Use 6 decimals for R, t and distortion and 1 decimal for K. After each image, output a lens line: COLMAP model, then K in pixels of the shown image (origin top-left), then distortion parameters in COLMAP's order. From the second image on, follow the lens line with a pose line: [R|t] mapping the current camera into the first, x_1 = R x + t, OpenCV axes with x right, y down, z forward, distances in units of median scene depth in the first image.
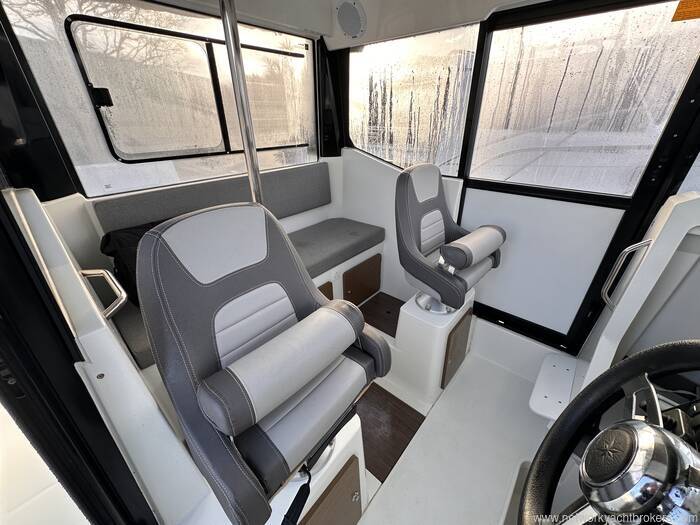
lens RADIAL K [[278.2, 0, 350.1], [0, 278.2, 261.9], [0, 0, 1]] dist [-0.001013, -0.000293]
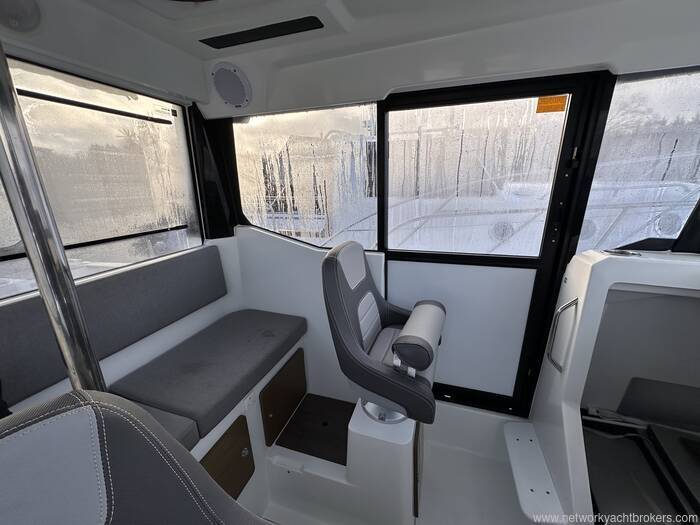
lens RADIAL K [[278.2, 0, 350.0], [0, 278.2, 262.0], [0, 0, 1]] dist [-0.001013, -0.000293]
pose [[0.921757, -0.117864, 0.369422, -0.038396], [0.192585, 0.966033, -0.172312, -0.131555], [-0.336565, 0.229975, 0.913146, 0.210980]]
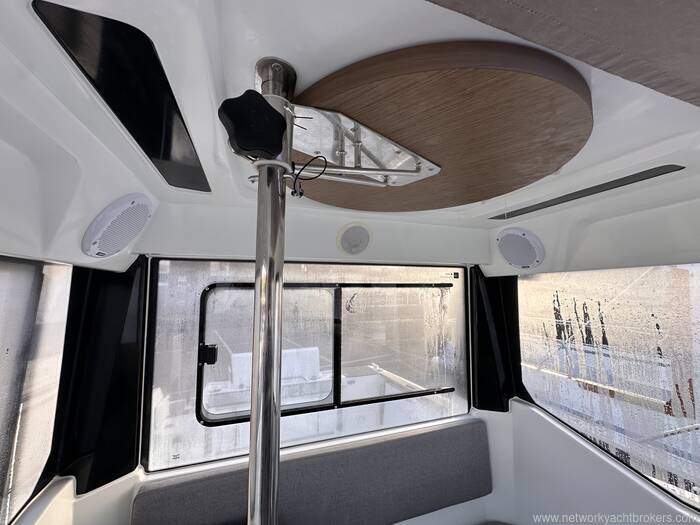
lens RADIAL K [[278.2, 0, 349.2], [0, 278.2, 264.0], [0, 0, 1]] dist [-0.001013, -0.000293]
pose [[0.864851, -0.046196, -0.499898, -0.018741], [-0.234677, 0.843063, -0.483912, -0.349024], [0.443800, 0.535827, 0.718283, 0.267304]]
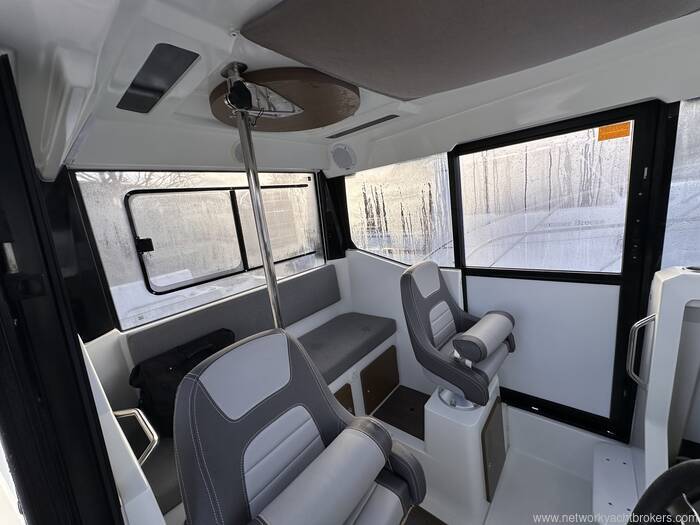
lens RADIAL K [[278.2, 0, 350.1], [0, 278.2, 262.2], [0, 0, 1]] dist [-0.001013, -0.000293]
pose [[0.993625, -0.112212, -0.010884, -0.006664], [0.104605, 0.953631, -0.282216, -0.062925], [0.042047, 0.279278, 0.959289, -0.064882]]
